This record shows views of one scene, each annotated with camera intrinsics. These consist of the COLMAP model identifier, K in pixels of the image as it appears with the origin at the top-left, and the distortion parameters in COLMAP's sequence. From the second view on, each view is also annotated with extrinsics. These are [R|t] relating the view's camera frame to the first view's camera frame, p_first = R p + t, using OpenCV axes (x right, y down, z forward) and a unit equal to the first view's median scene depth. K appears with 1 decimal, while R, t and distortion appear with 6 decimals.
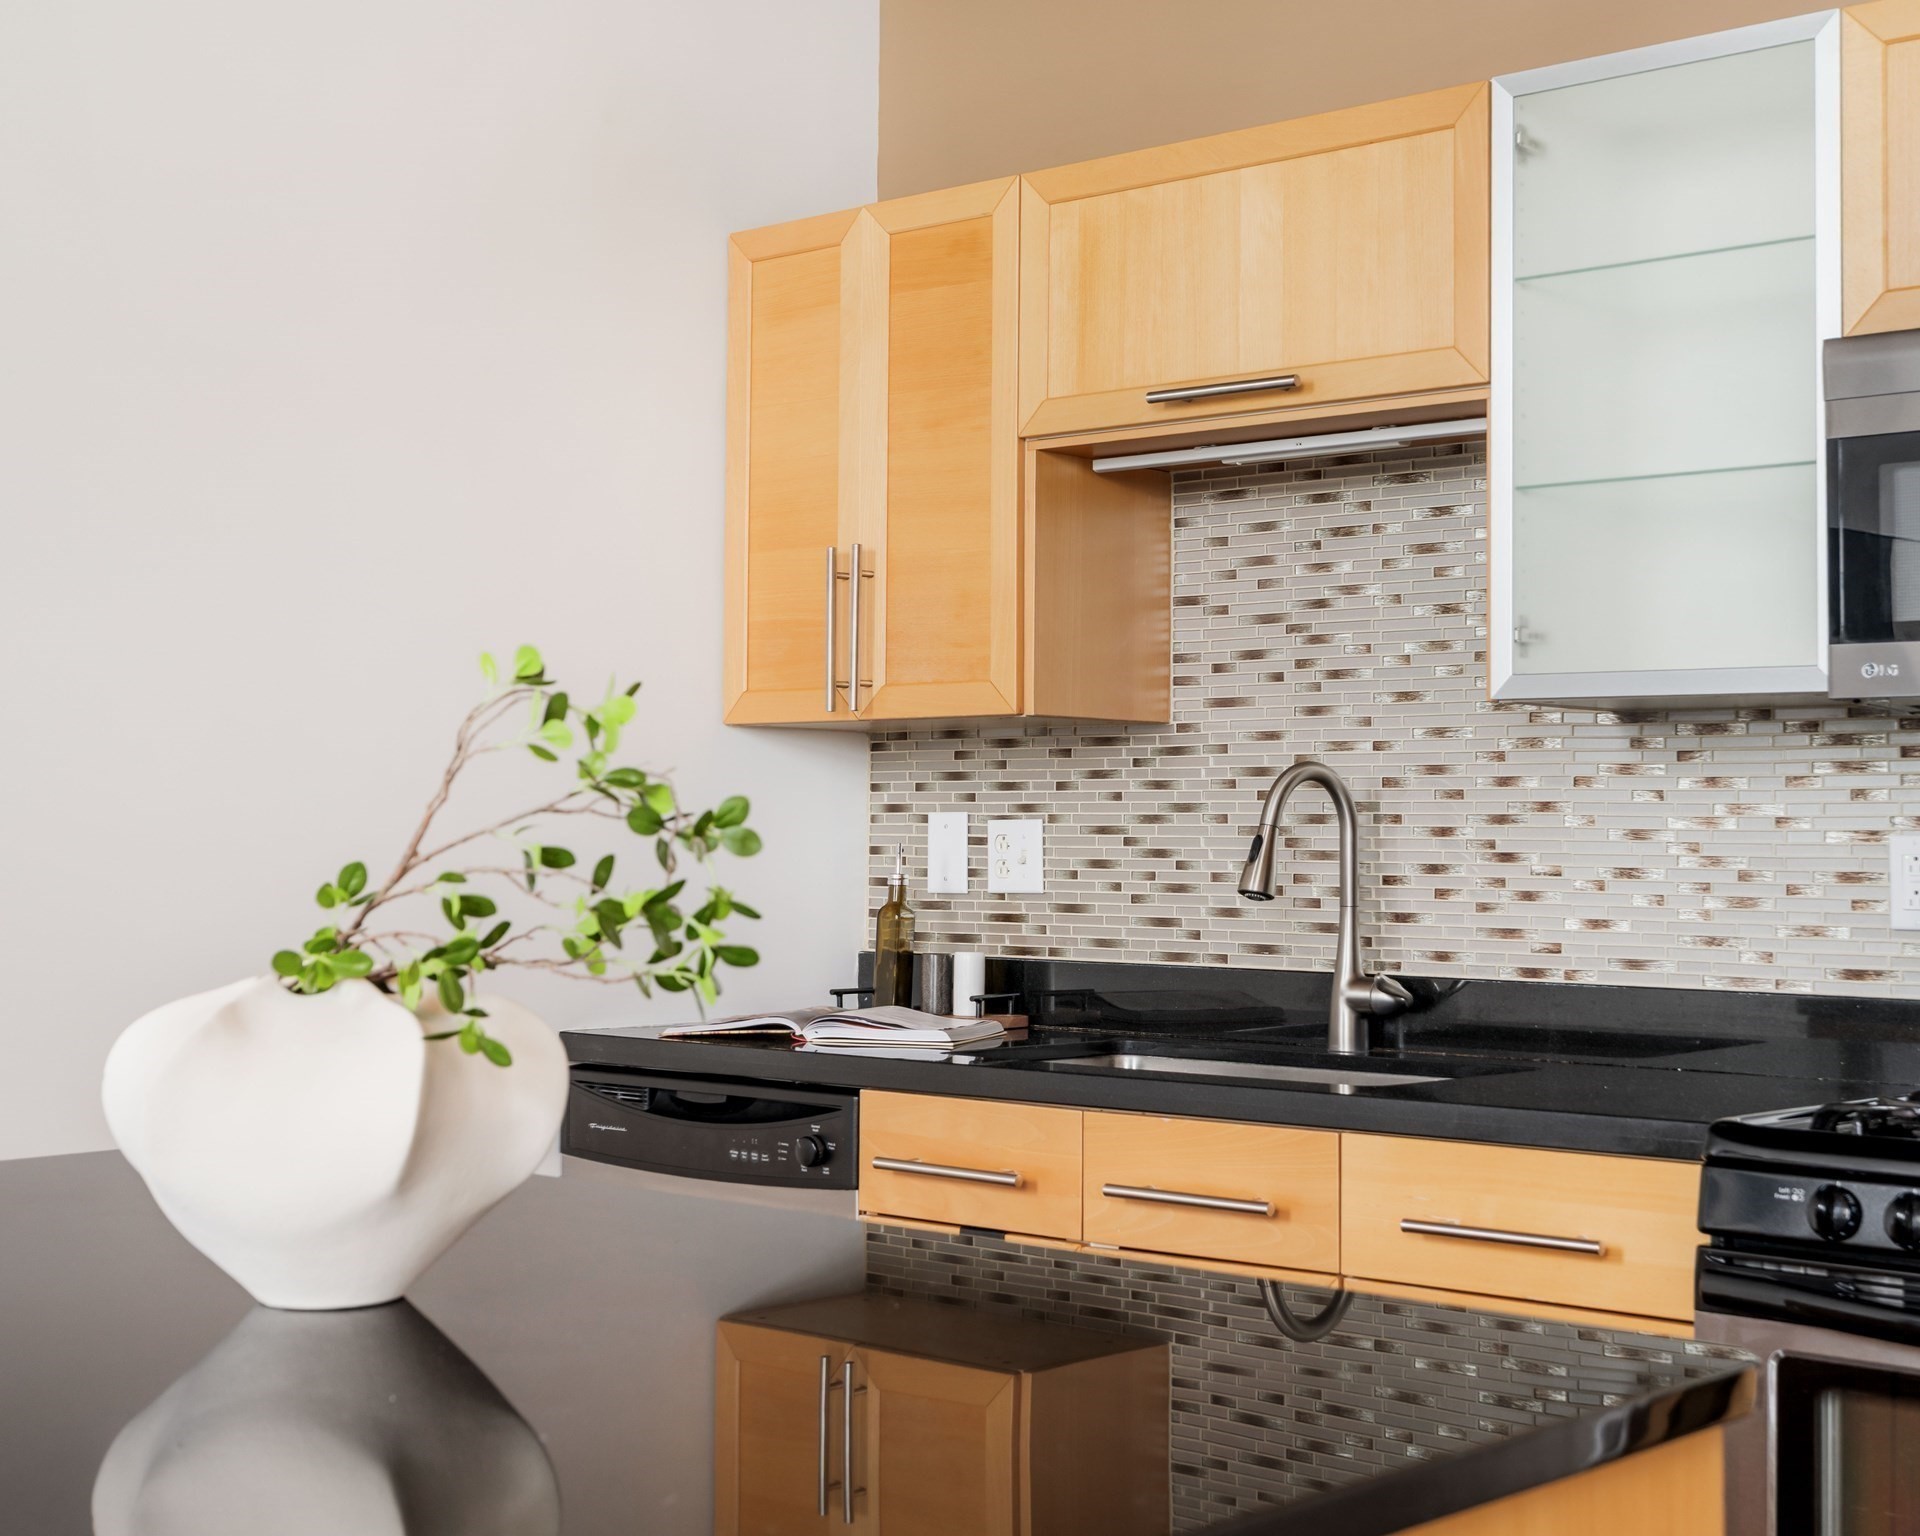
lens RADIAL K [[2737.9, 0, 1066.9], [0, 2737.9, 673.6], [0, 0, 1]] dist [0.018051, 0.000000]
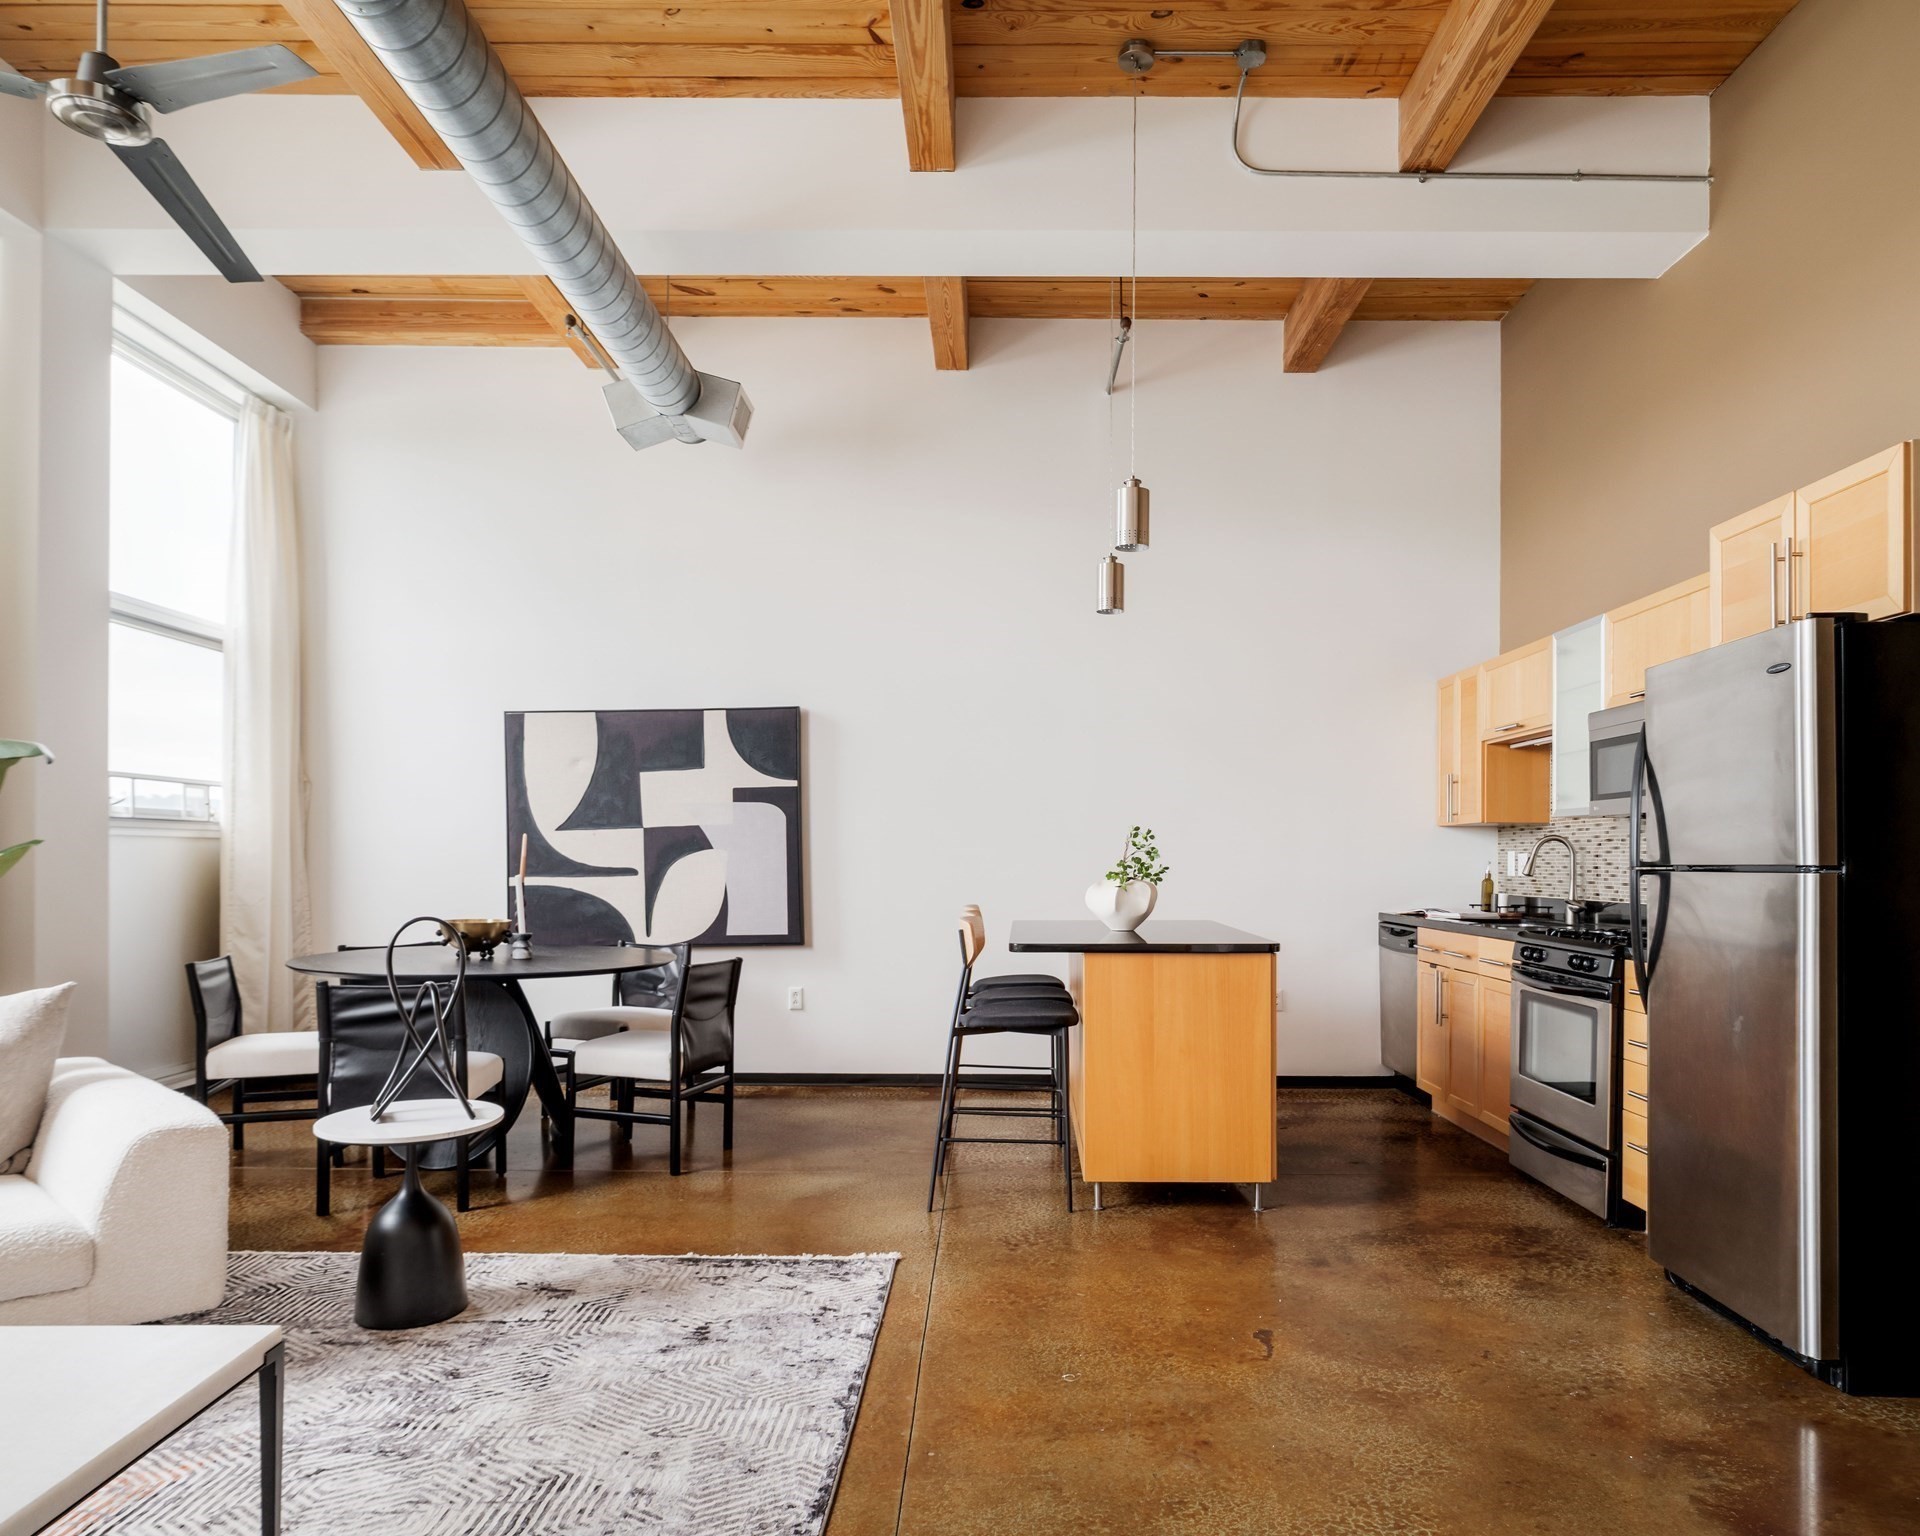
lens RADIAL K [[1256.5, 0, 984.8], [0, 1256.5, 853.4], [0, 0, 1]] dist [-0.012036, 0.007004]
pose [[0.643814, -0.006697, -0.765153, 0.798632], [0.043611, 0.998657, 0.027954, -0.017953], [0.763939, -0.051367, 0.643241, -0.494838]]
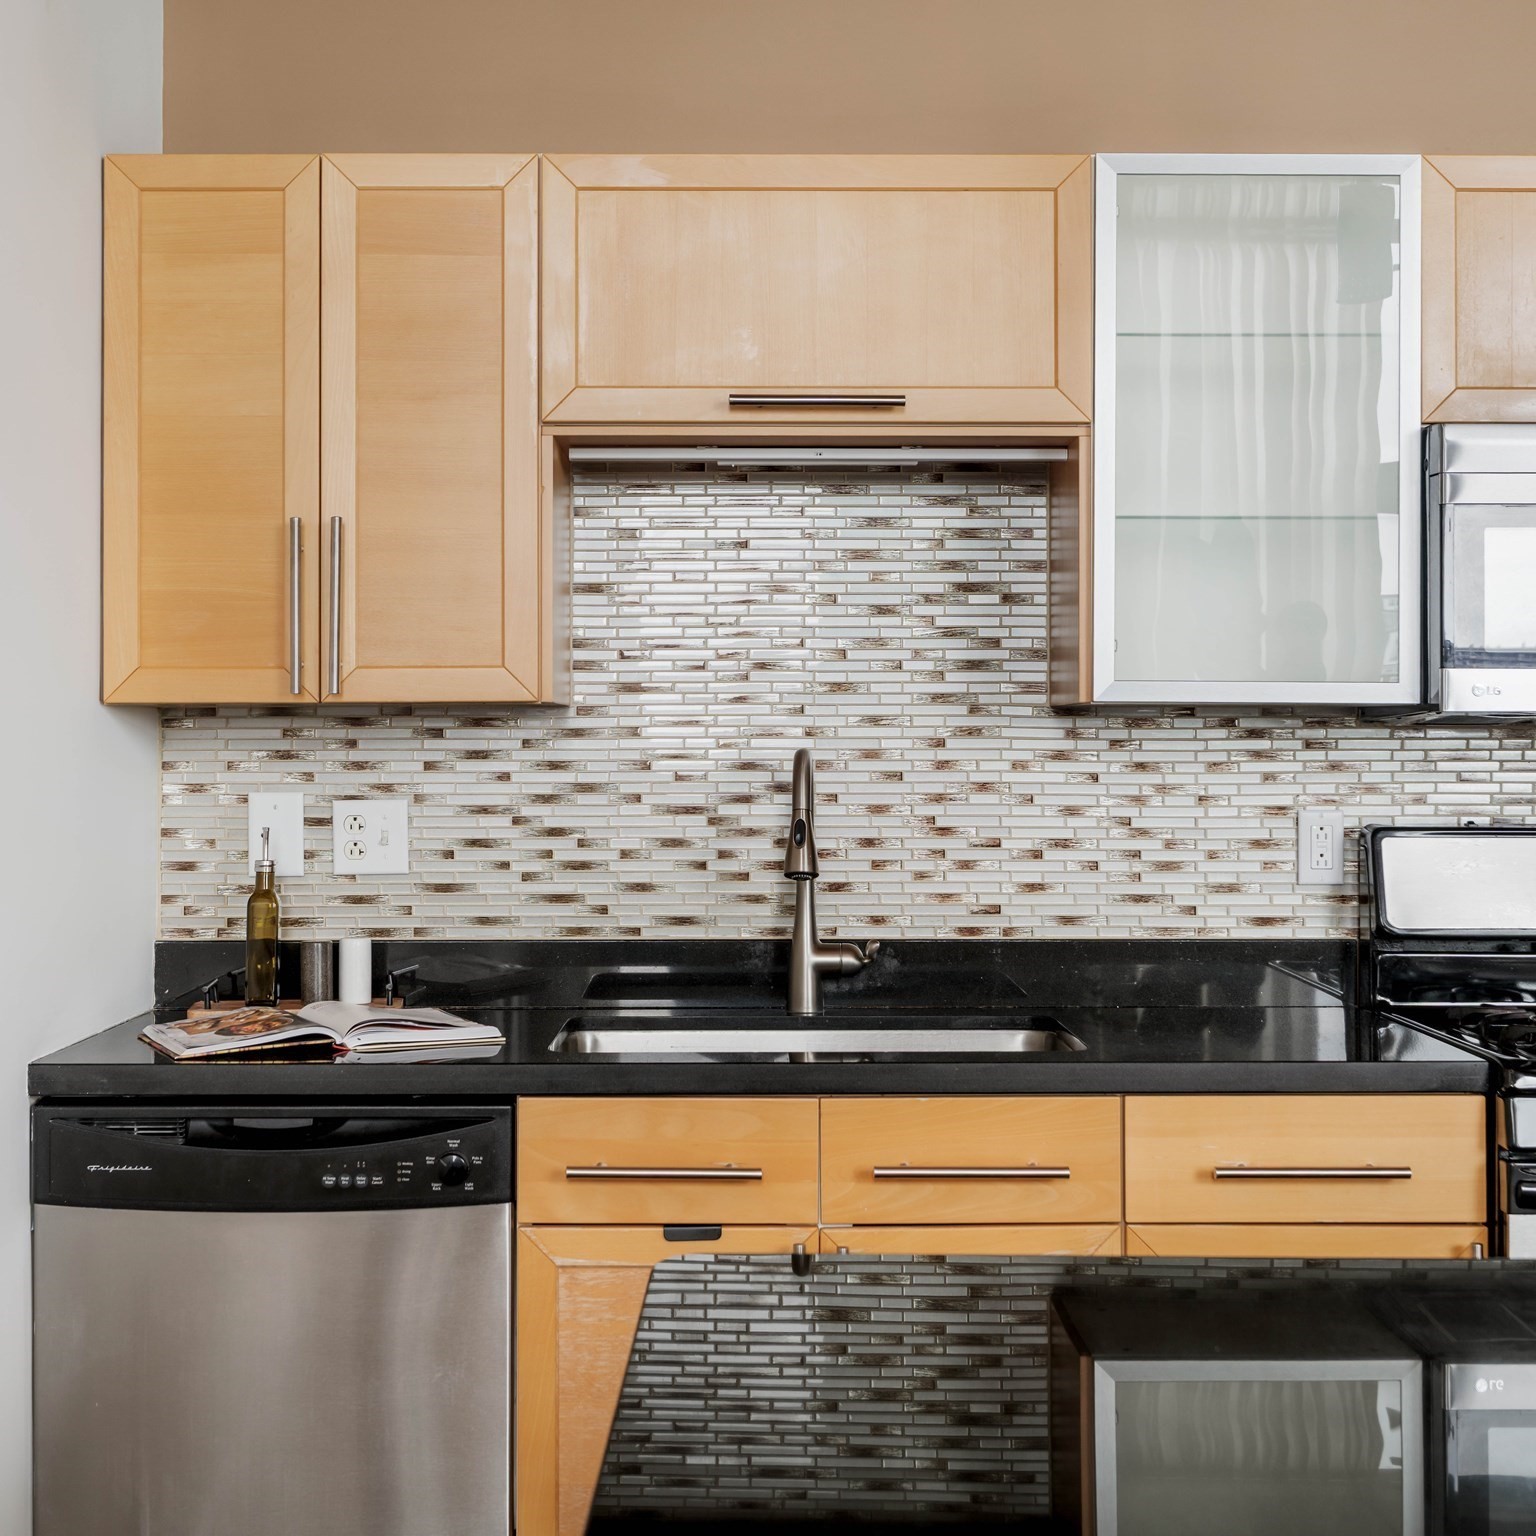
lens RADIAL K [[2211.2, 0, 728.9], [0, 2211.2, 694.7], [0, 0, 1]] dist [-0.001820, 0.000000]
pose [[0.758220, 0.007254, 0.651958, -0.500298], [-0.032883, 0.999091, 0.027125, -0.011843], [-0.651169, -0.042005, 0.757770, 0.355051]]
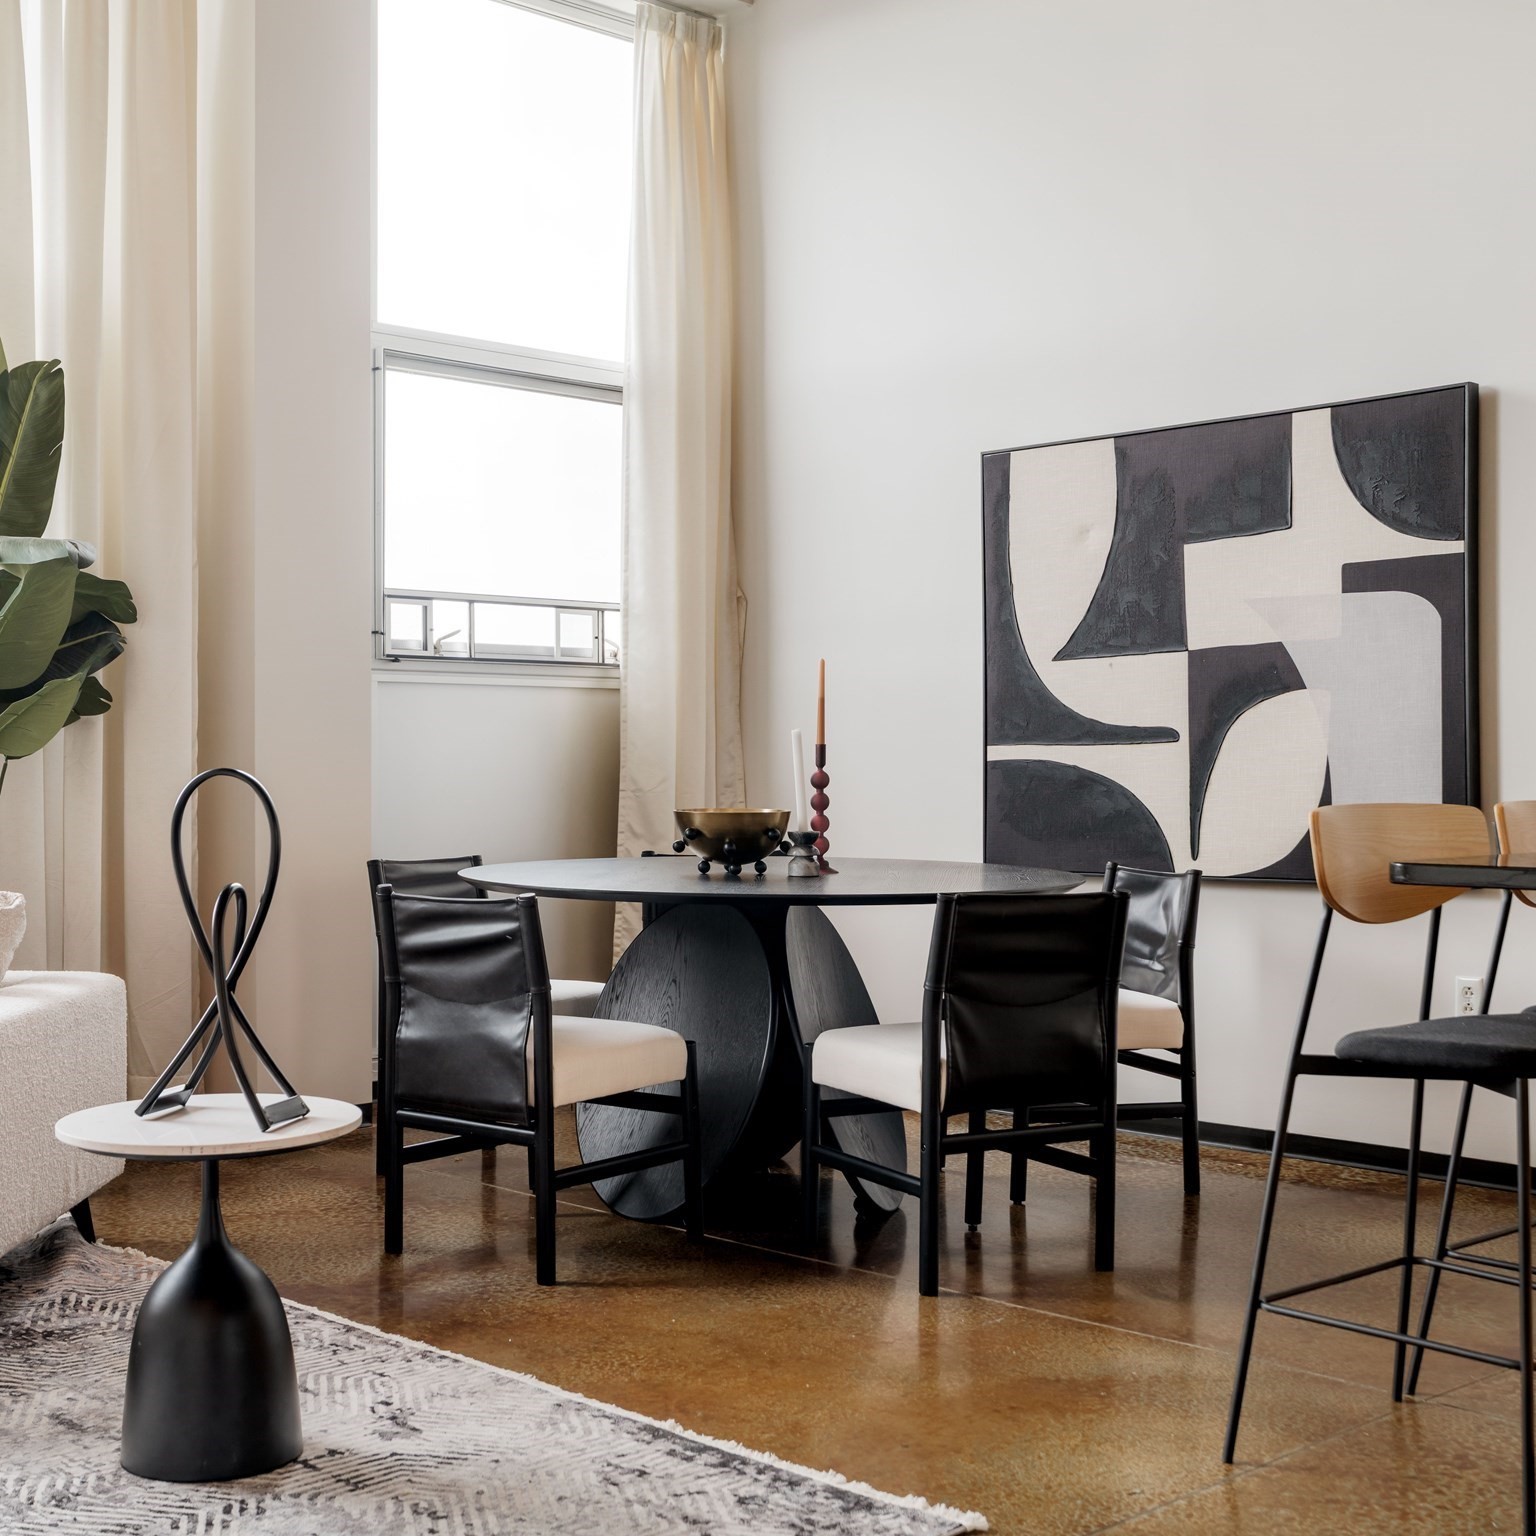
lens RADIAL K [[2211.2, 0, 694.3], [0, 2211.2, 804.9], [0, 0, 1]] dist [-0.001820, 0.000000]
pose [[-0.105365, 0.016920, -0.994290, 0.800051], [0.053888, 0.998483, 0.011281, 0.049696], [0.992972, -0.052392, -0.106117, 0.077611]]
